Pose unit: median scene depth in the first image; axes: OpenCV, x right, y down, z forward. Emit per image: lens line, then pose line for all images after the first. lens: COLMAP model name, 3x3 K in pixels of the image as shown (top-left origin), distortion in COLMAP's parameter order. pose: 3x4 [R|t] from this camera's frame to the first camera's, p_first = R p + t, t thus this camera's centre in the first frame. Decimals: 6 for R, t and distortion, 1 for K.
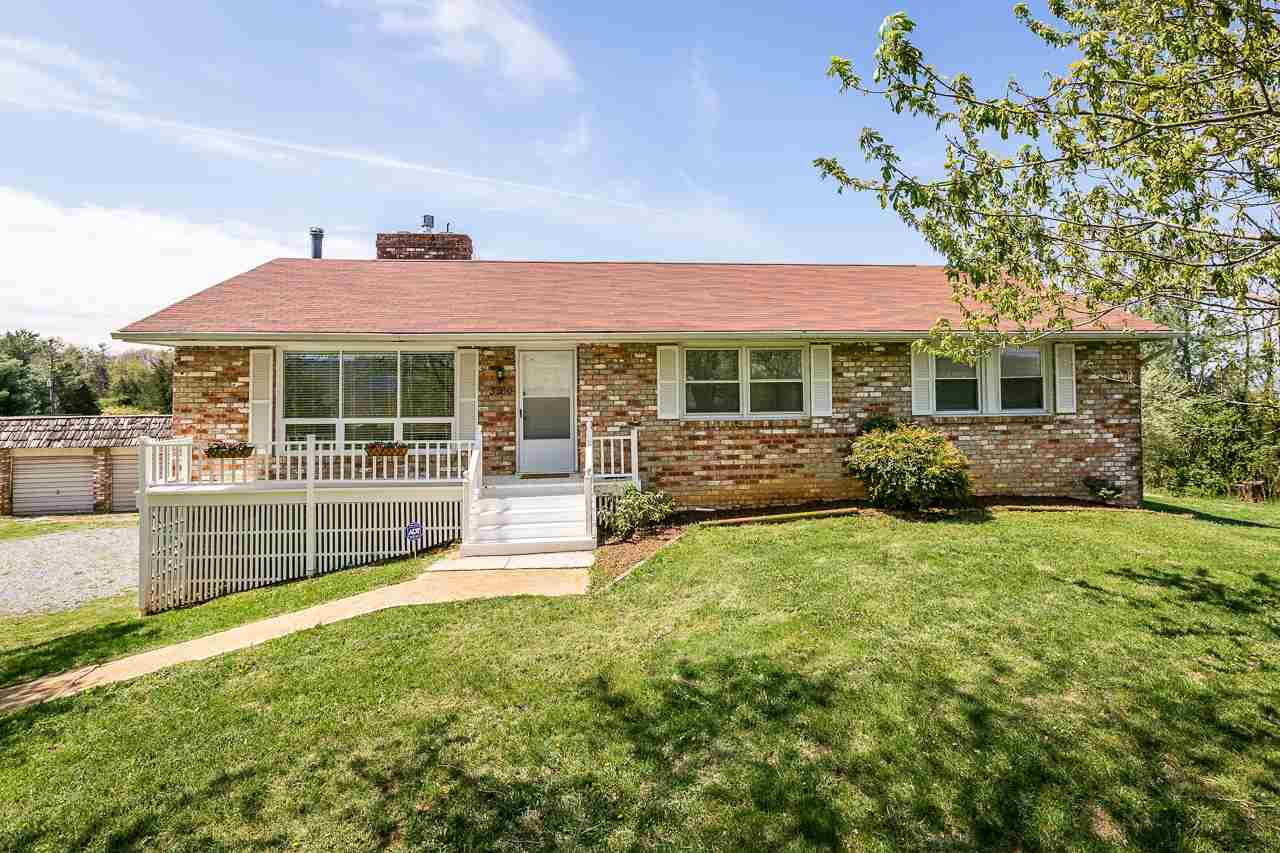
lens RADIAL K [[598.9, 0, 644.5], [0, 598.9, 381.5], [0, 0, 1]] dist [0.000277, -0.000204]
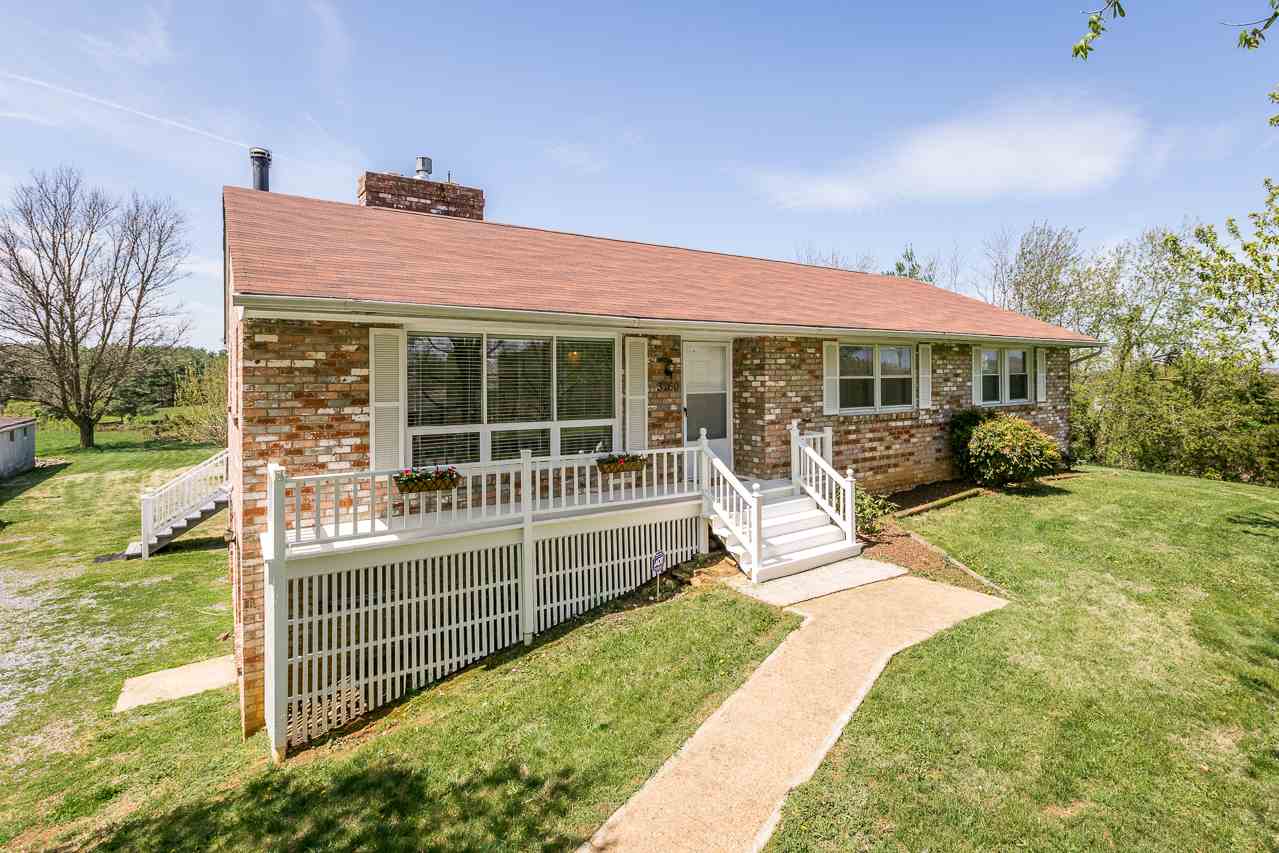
lens RADIAL K [[598.7, 0, 639.3], [0, 598.7, 374.1], [0, 0, 1]] dist [-0.002153, -0.000172]
pose [[0.889567, 0.005585, 0.456770, -0.694584], [-0.014242, 0.999778, 0.015512, -0.015912], [-0.456582, -0.020304, 0.889450, 0.255723]]
